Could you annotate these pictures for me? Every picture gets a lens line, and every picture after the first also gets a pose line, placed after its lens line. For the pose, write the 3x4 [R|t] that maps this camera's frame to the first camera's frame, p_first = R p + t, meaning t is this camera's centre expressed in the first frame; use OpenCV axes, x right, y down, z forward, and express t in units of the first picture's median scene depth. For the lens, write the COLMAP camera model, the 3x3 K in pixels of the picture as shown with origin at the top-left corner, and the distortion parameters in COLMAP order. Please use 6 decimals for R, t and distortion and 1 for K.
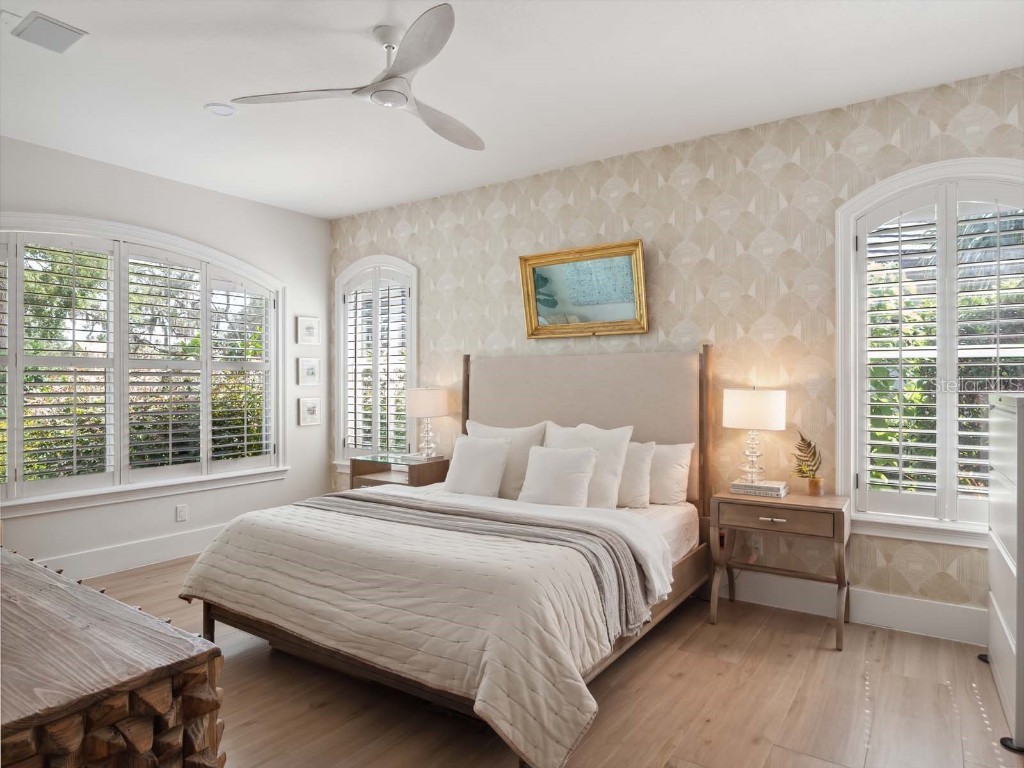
lens RADIAL K [[634.2, 0, 481.5], [0, 634.2, 384.9], [0, 0, 1]] dist [-0.024607, 0.006461]
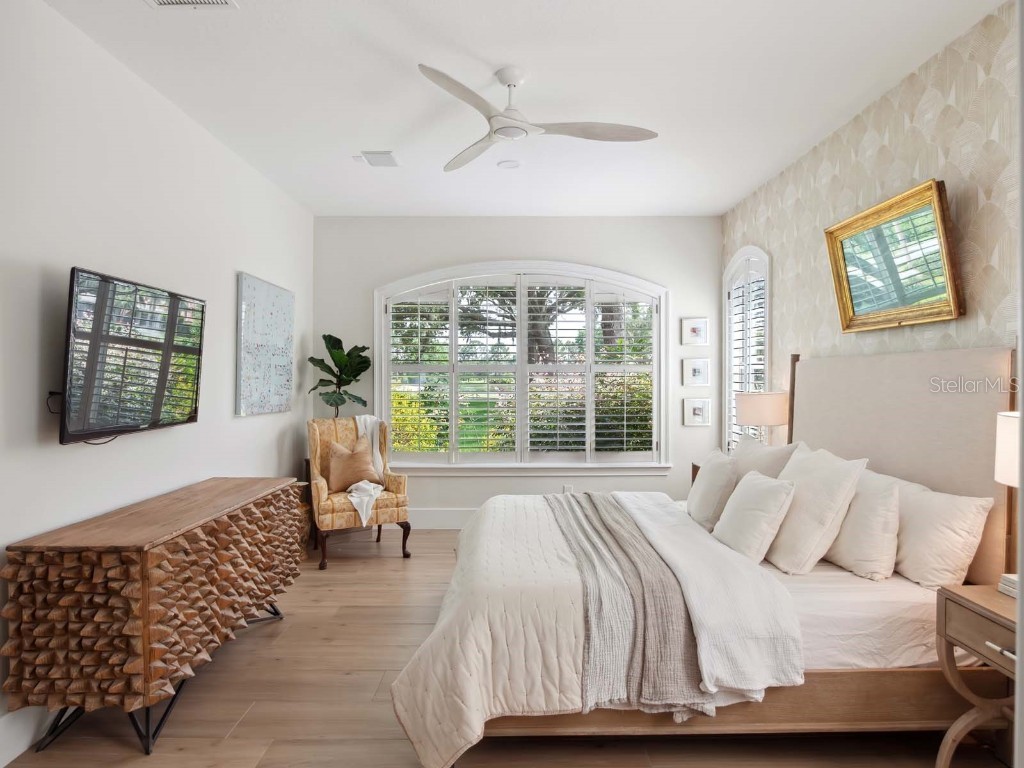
lens RADIAL K [[634.2, 0, 510.5], [0, 634.2, 379.5], [0, 0, 1]] dist [-0.024607, 0.006461]
pose [[0.573230, 0.006859, -0.819366, 0.438093], [0.001301, 0.999956, 0.009281, -0.022312], [0.819393, -0.006386, 0.573196, 0.213436]]
